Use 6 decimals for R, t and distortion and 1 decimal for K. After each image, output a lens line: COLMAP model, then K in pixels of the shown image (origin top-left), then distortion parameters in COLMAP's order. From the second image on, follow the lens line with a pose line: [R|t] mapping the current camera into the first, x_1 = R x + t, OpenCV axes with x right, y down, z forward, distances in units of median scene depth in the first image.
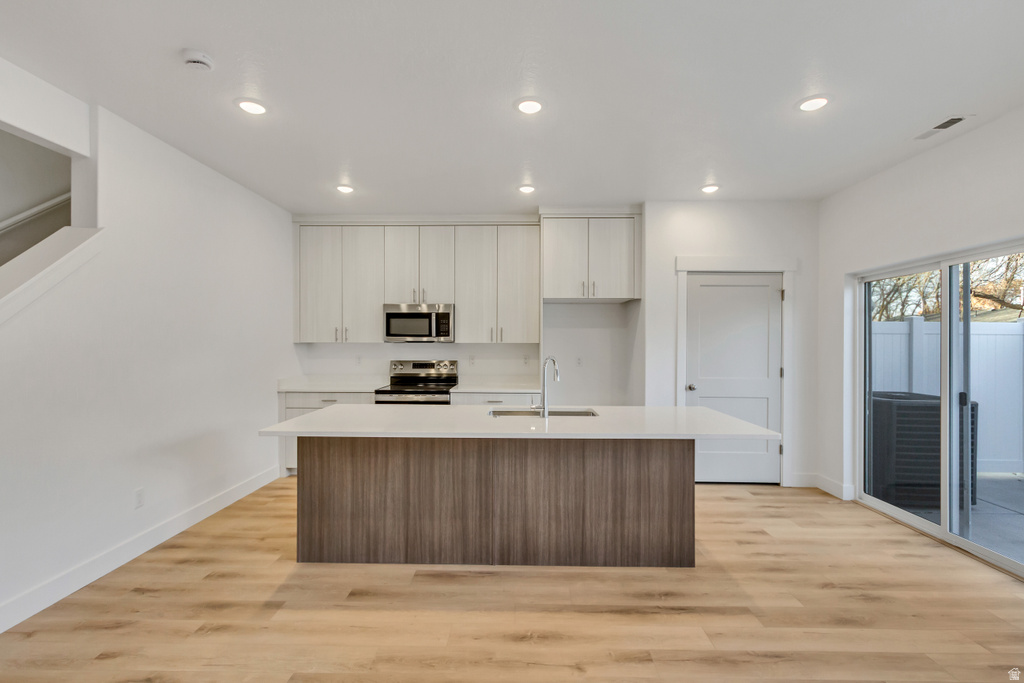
lens RADIAL K [[476.6, 0, 507.2], [0, 476.6, 347.1], [0, 0, 1]] dist [0.011905, -0.003061]
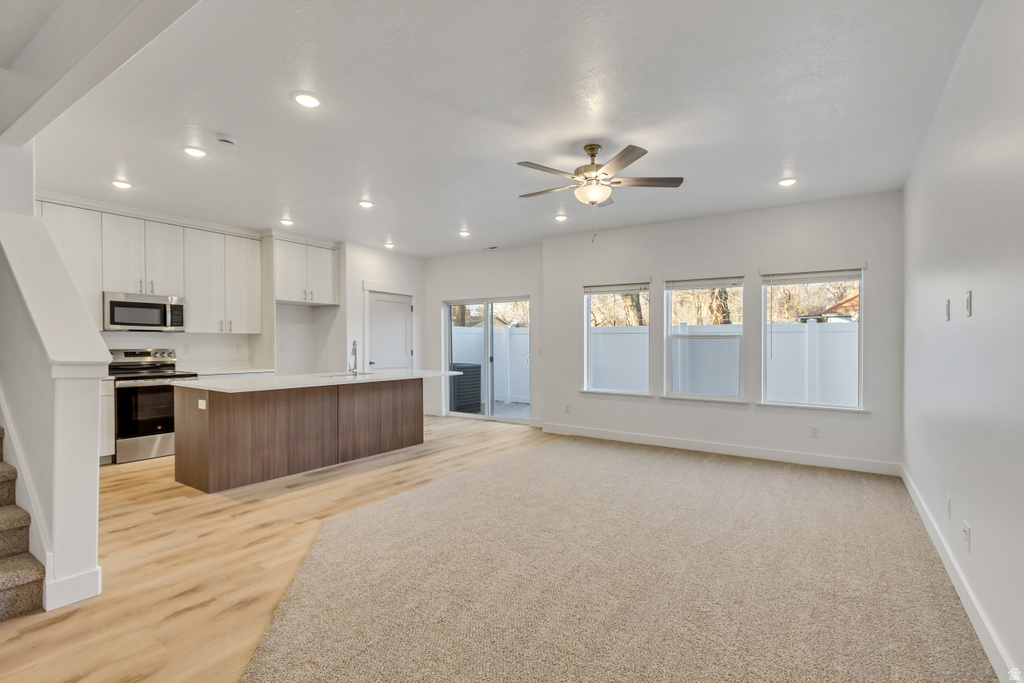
lens RADIAL K [[476.6, 0, 516.3], [0, 476.6, 343.7], [0, 0, 1]] dist [0.011905, -0.003061]
pose [[0.540053, 0.000405, 0.841631, -0.992531], [0.003116, 0.999992, -0.002480, 0.035495], [-0.841625, 0.003962, 0.540047, -0.394100]]
